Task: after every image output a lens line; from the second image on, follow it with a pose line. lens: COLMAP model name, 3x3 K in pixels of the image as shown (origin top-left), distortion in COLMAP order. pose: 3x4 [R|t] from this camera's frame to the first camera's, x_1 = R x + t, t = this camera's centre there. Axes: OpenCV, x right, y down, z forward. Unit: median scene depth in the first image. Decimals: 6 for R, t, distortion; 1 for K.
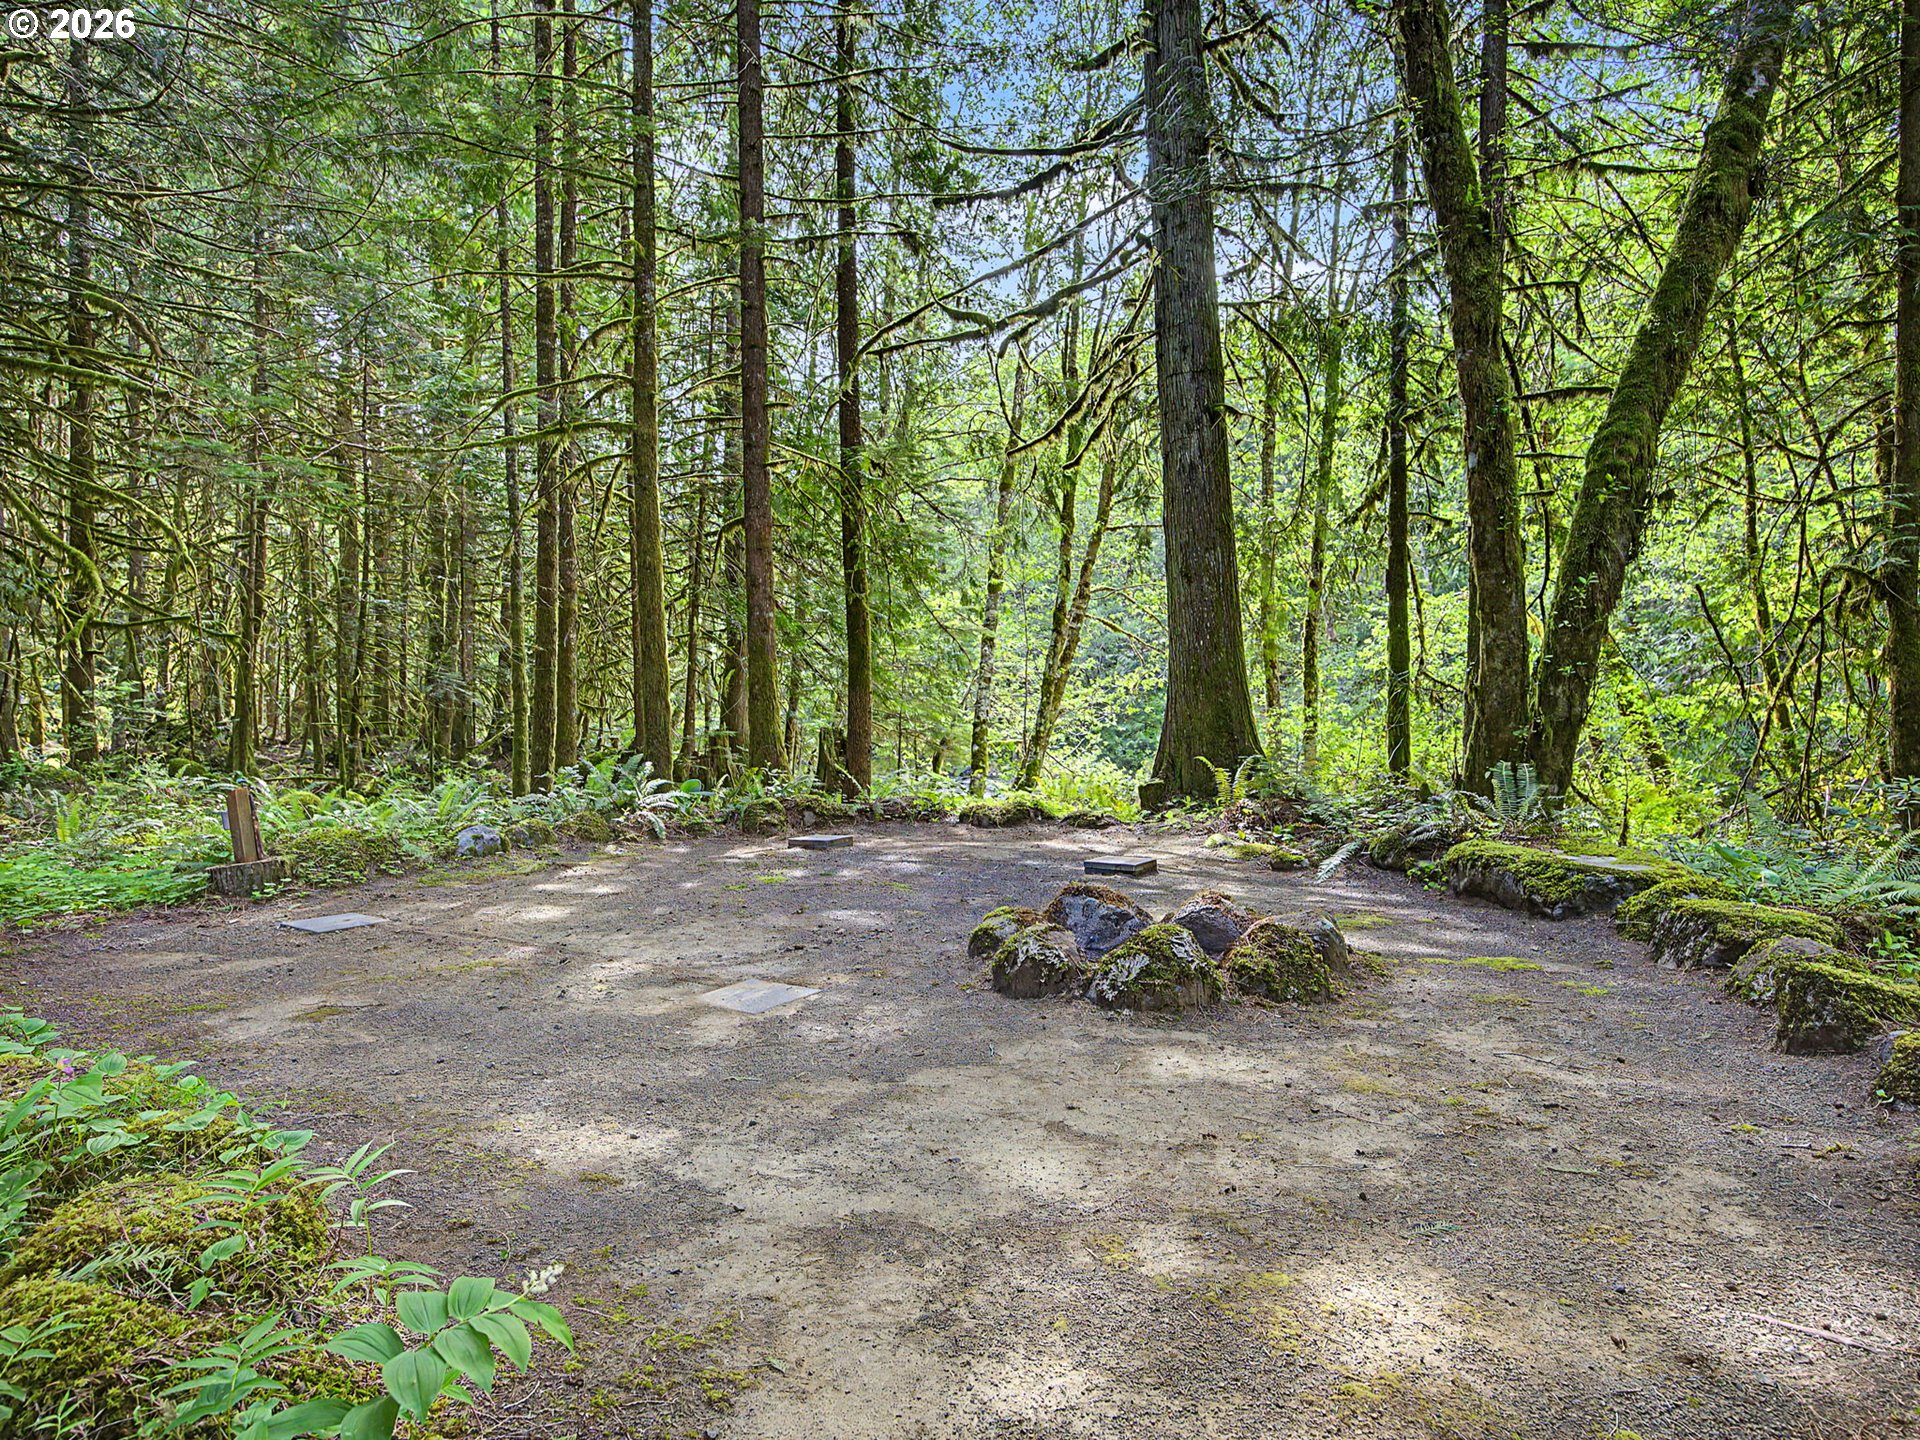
lens RADIAL K [[837.3, 0, 960.0], [0, 837.3, 720.0], [0, 0, 1]] dist [-0.026455, 0.011278]
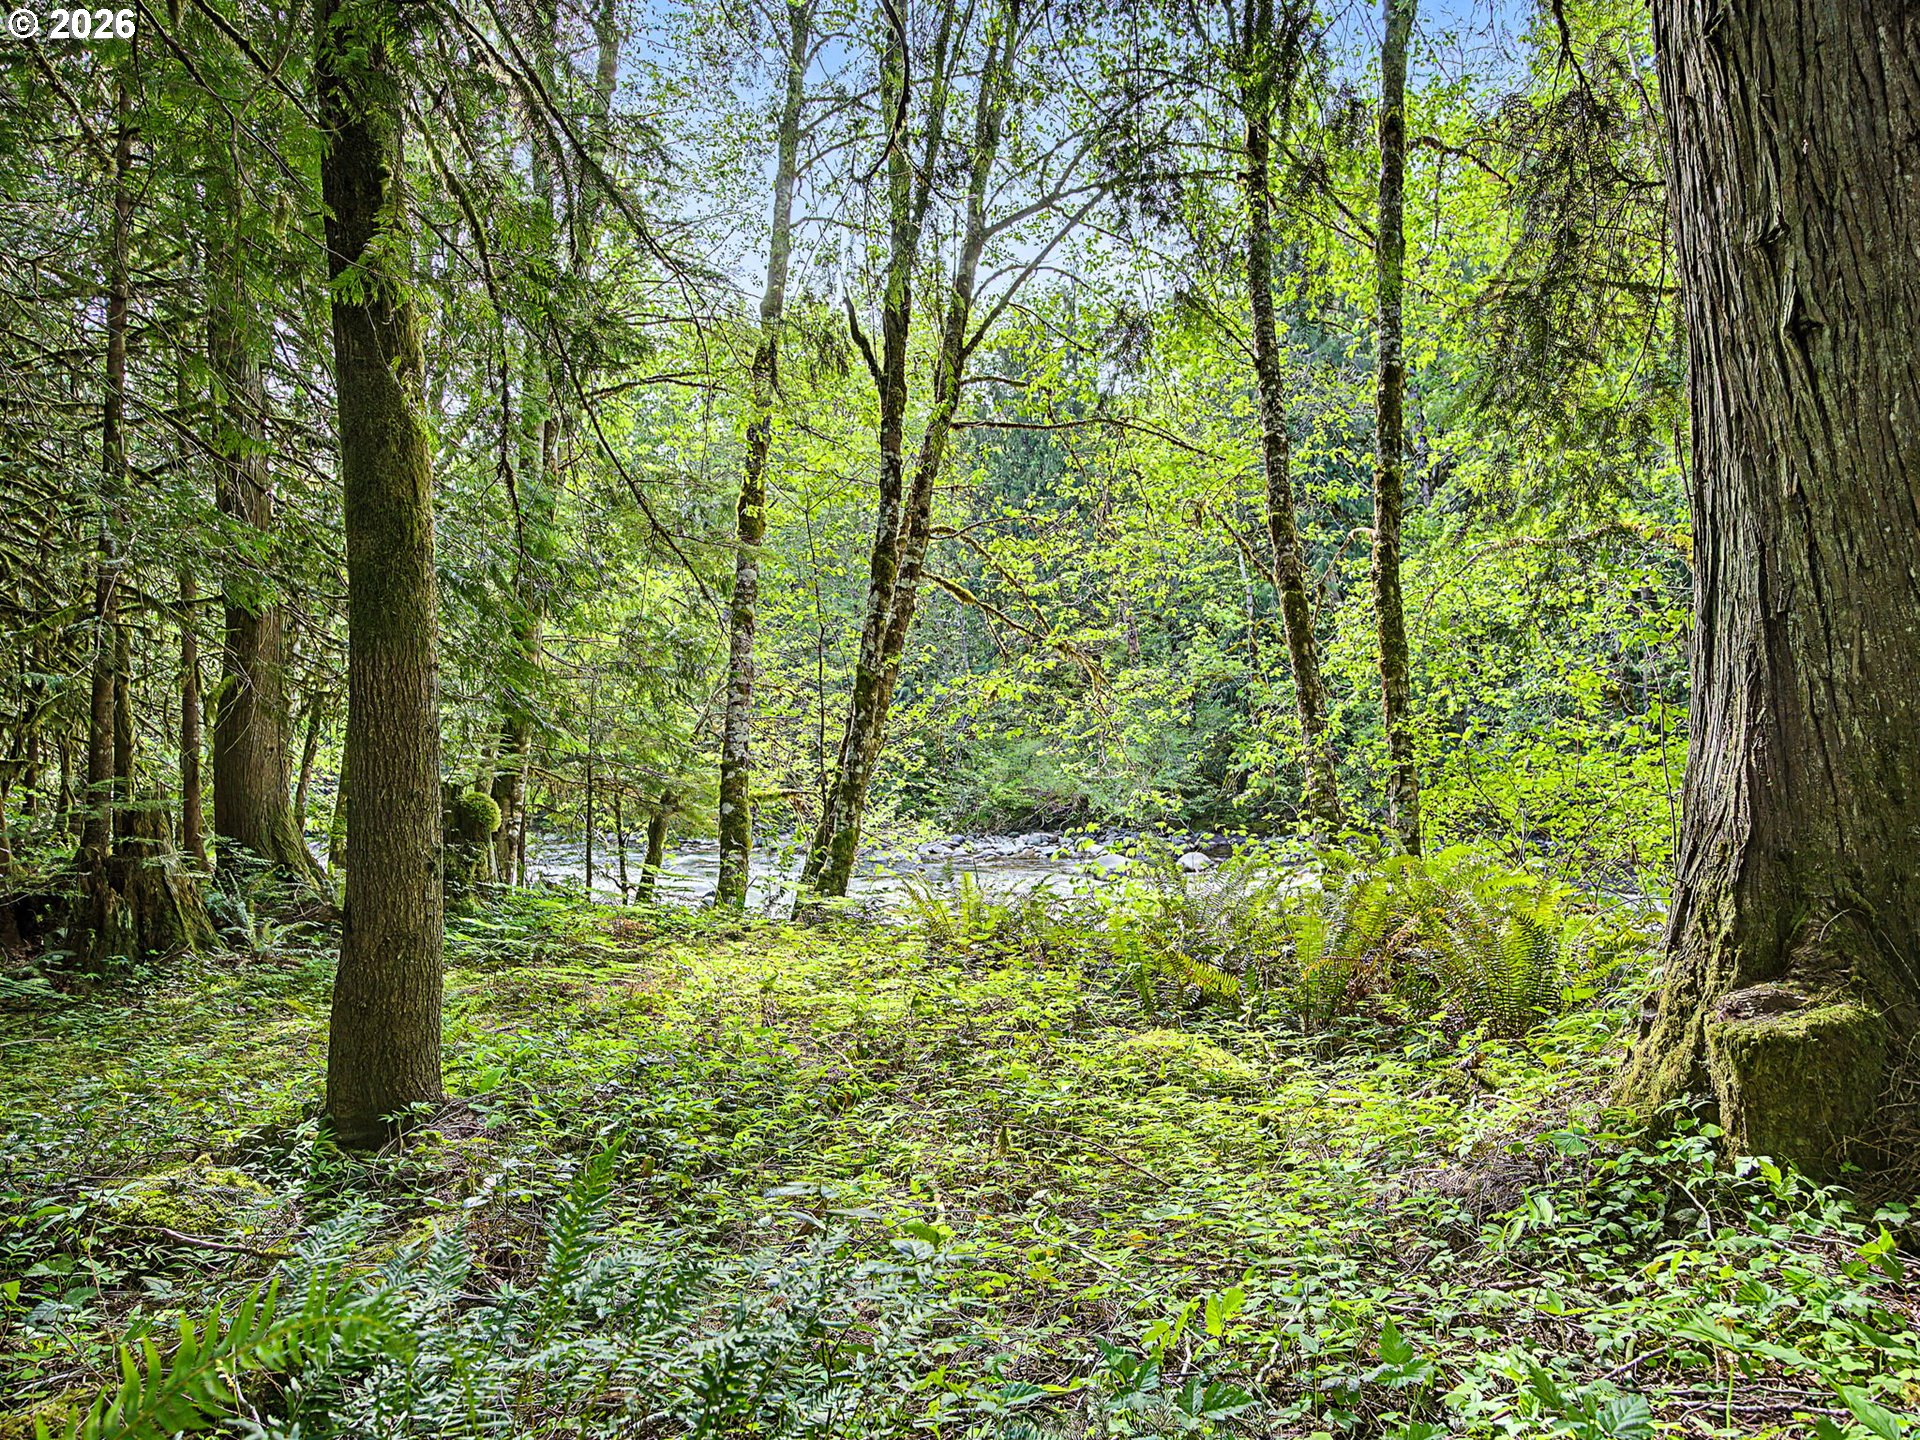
lens RADIAL K [[837.3, 0, 960.0], [0, 837.3, 720.0], [0, 0, 1]] dist [-0.026455, 0.011278]
pose [[0.945401, -0.044101, 0.322912, -0.013958], [0.054006, 0.998303, -0.021773, -0.006570], [-0.321403, 0.038024, 0.946179, 0.455382]]
